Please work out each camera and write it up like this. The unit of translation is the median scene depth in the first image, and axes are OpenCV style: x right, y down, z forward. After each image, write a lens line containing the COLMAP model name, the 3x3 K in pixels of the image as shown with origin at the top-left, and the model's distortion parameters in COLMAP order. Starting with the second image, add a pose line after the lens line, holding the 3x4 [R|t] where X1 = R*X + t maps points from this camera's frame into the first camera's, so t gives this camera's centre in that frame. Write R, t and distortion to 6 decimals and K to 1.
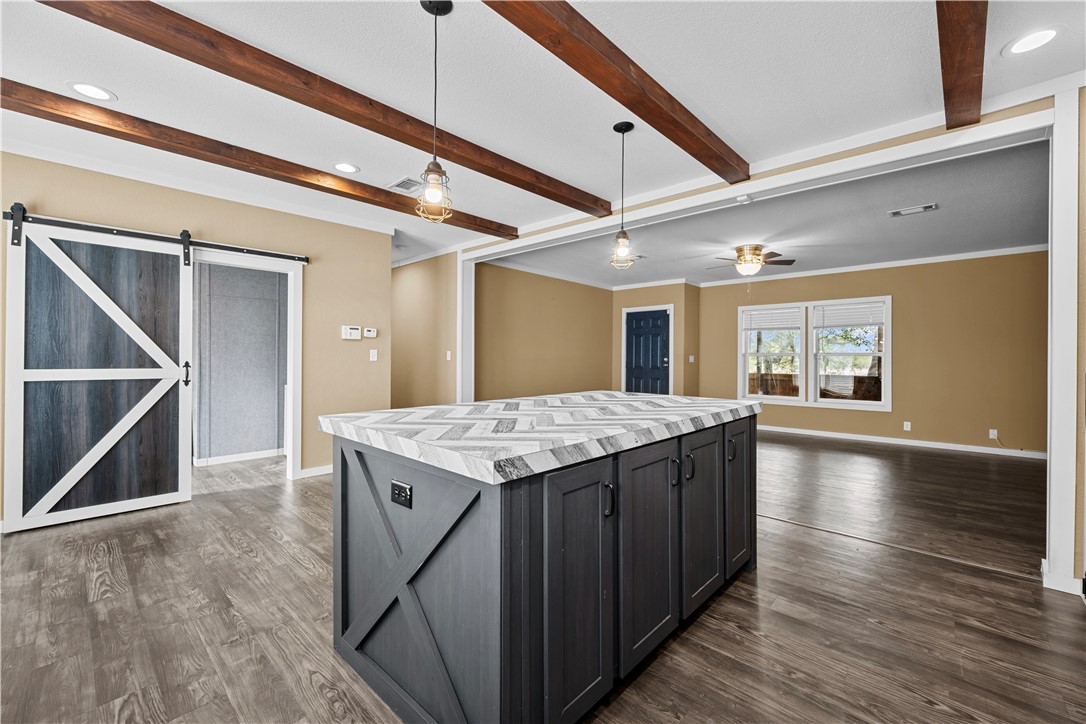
lens RADIAL K [[437.5, 0, 544.5], [0, 437.5, 364.6], [0, 0, 1]] dist [0.012430, -0.000016]
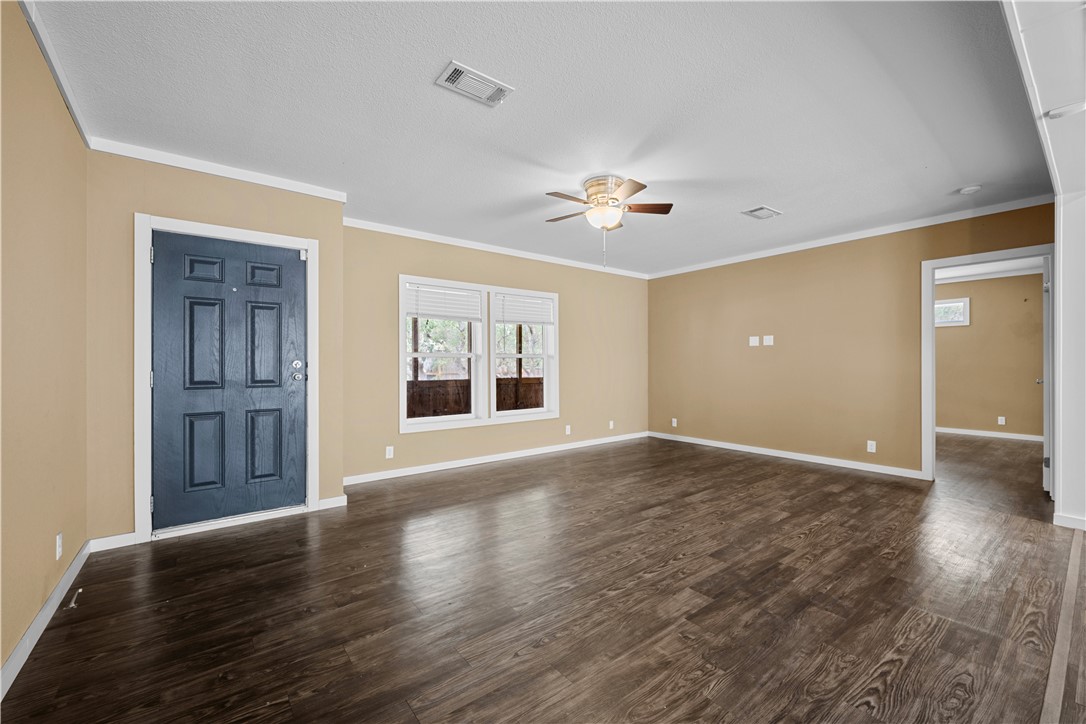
lens RADIAL K [[447.2, 0, 553.0], [0, 447.2, 363.5], [0, 0, 1]] dist [-0.002843, 0.000104]
pose [[0.156315, -0.005855, 0.987690, -0.136140], [0.018936, 0.999816, 0.002930, -0.009467], [-0.987526, 0.018245, 0.156397, 0.764891]]
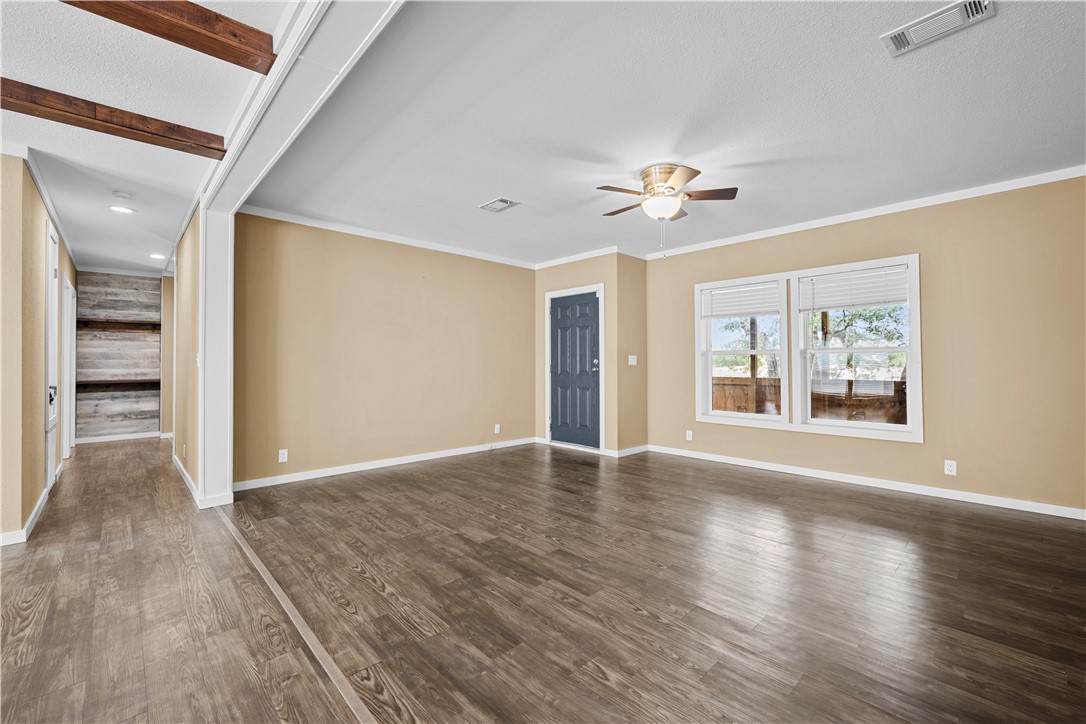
lens RADIAL K [[444.3, 0, 541.0], [0, 444.3, 360.5], [0, 0, 1]] dist [-0.003279, -0.000272]
pose [[0.997499, -0.010461, -0.069895, 0.268336], [0.009178, 0.999784, -0.018654, -0.000510], [0.070075, 0.017966, 0.997380, 0.308985]]
